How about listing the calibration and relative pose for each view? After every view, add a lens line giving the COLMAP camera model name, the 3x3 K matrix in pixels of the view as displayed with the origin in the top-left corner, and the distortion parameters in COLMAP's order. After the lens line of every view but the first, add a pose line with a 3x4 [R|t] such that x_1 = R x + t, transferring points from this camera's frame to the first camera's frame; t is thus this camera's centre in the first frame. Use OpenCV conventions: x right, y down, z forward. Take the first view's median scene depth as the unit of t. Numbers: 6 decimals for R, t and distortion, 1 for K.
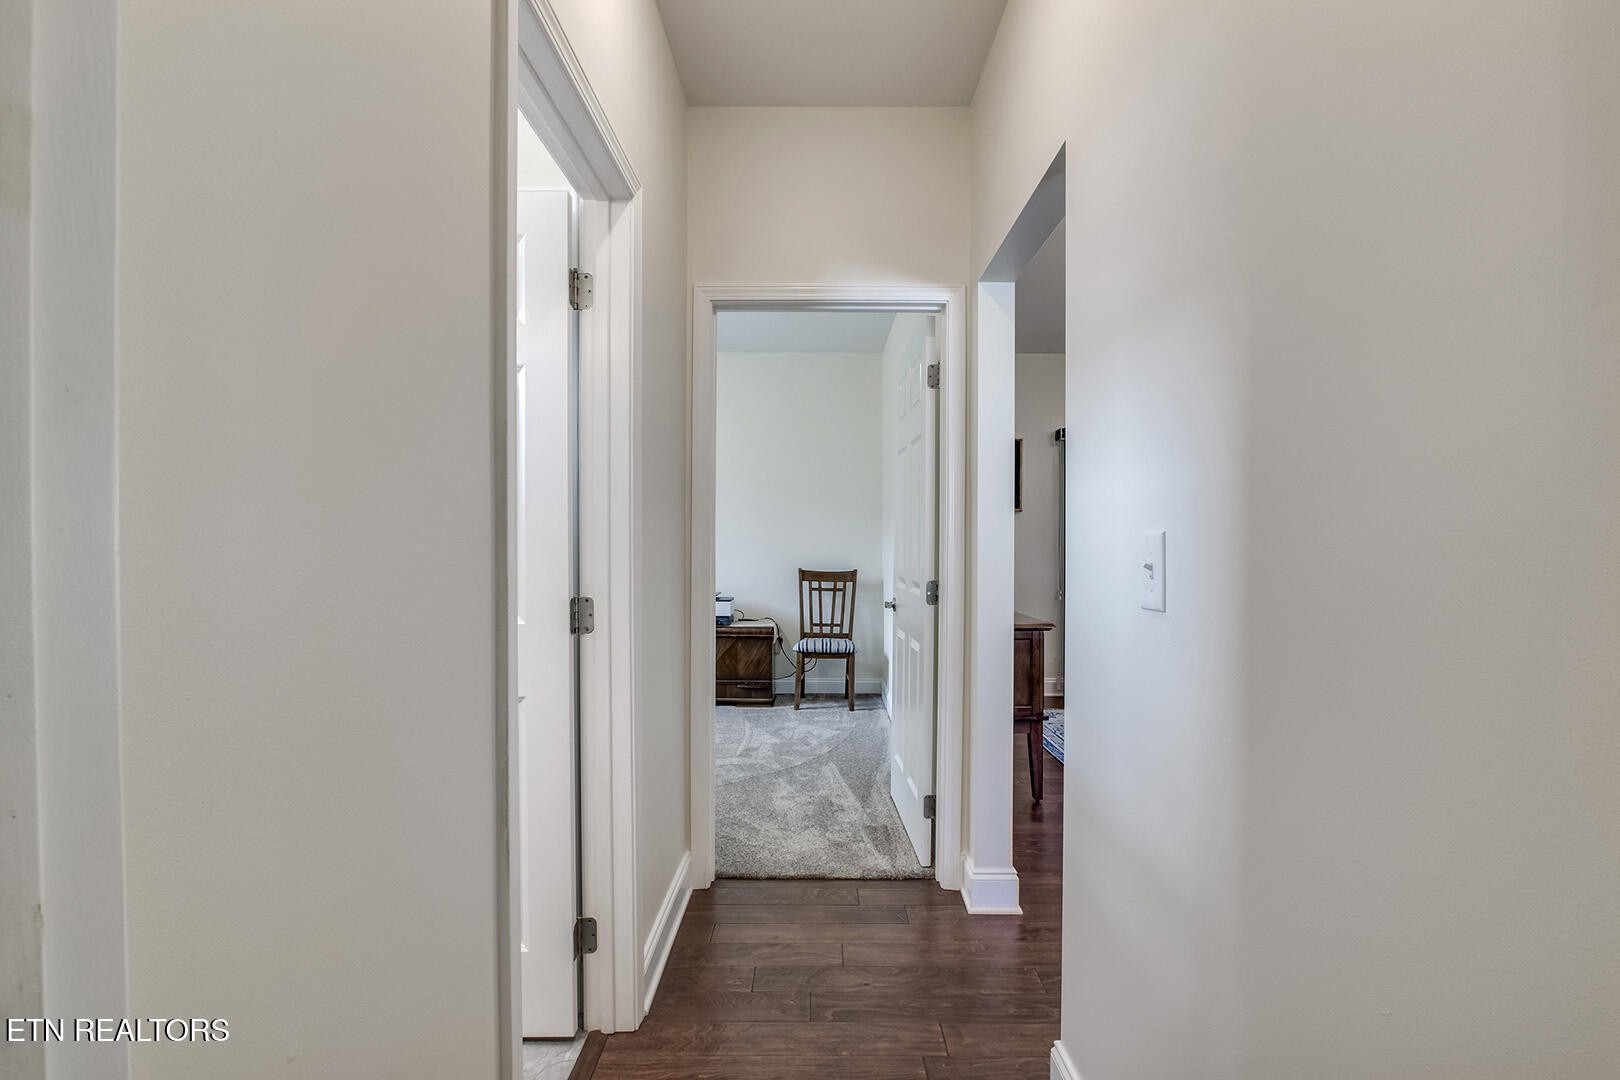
lens RADIAL K [[756.8, 0, 812.2], [0, 756.8, 536.3], [0, 0, 1]] dist [-0.016790, 0.001607]
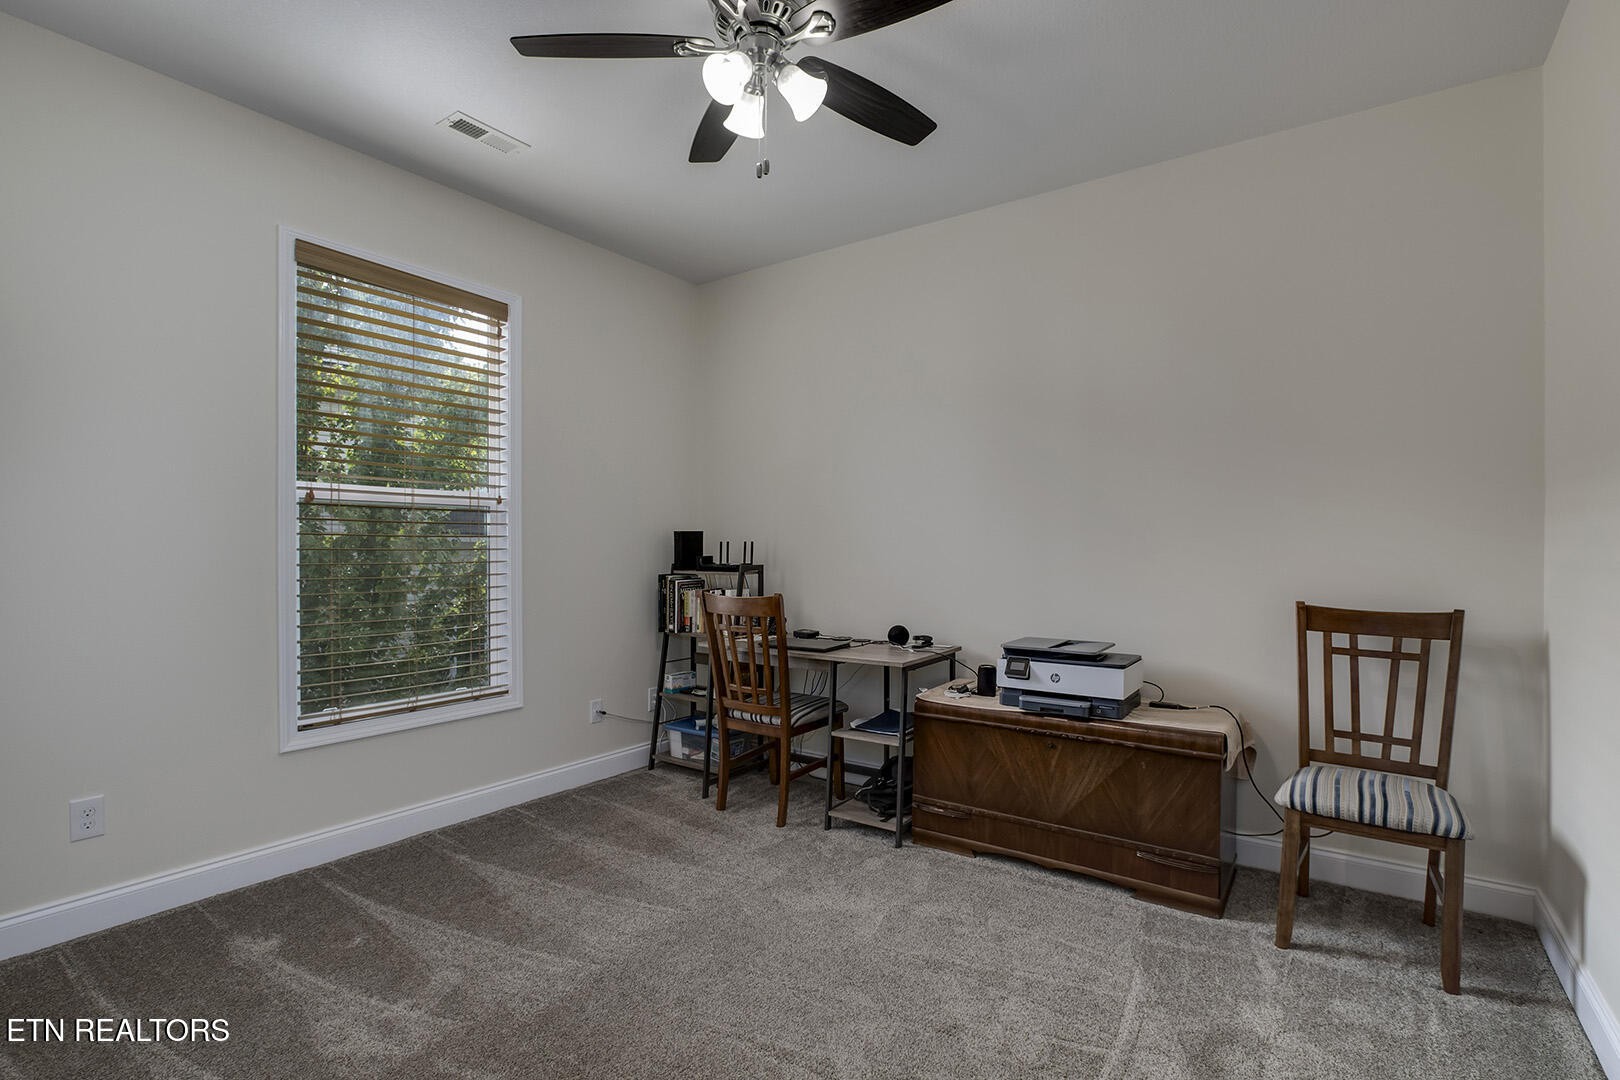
lens RADIAL K [[756.8, 0, 806.2], [0, 756.8, 537.4], [0, 0, 1]] dist [-0.016790, 0.001607]
pose [[0.814789, 0.004334, -0.579741, 0.003392], [0.009224, 0.999749, 0.020438, -0.007392], [0.579684, -0.022001, 0.814545, 0.475582]]
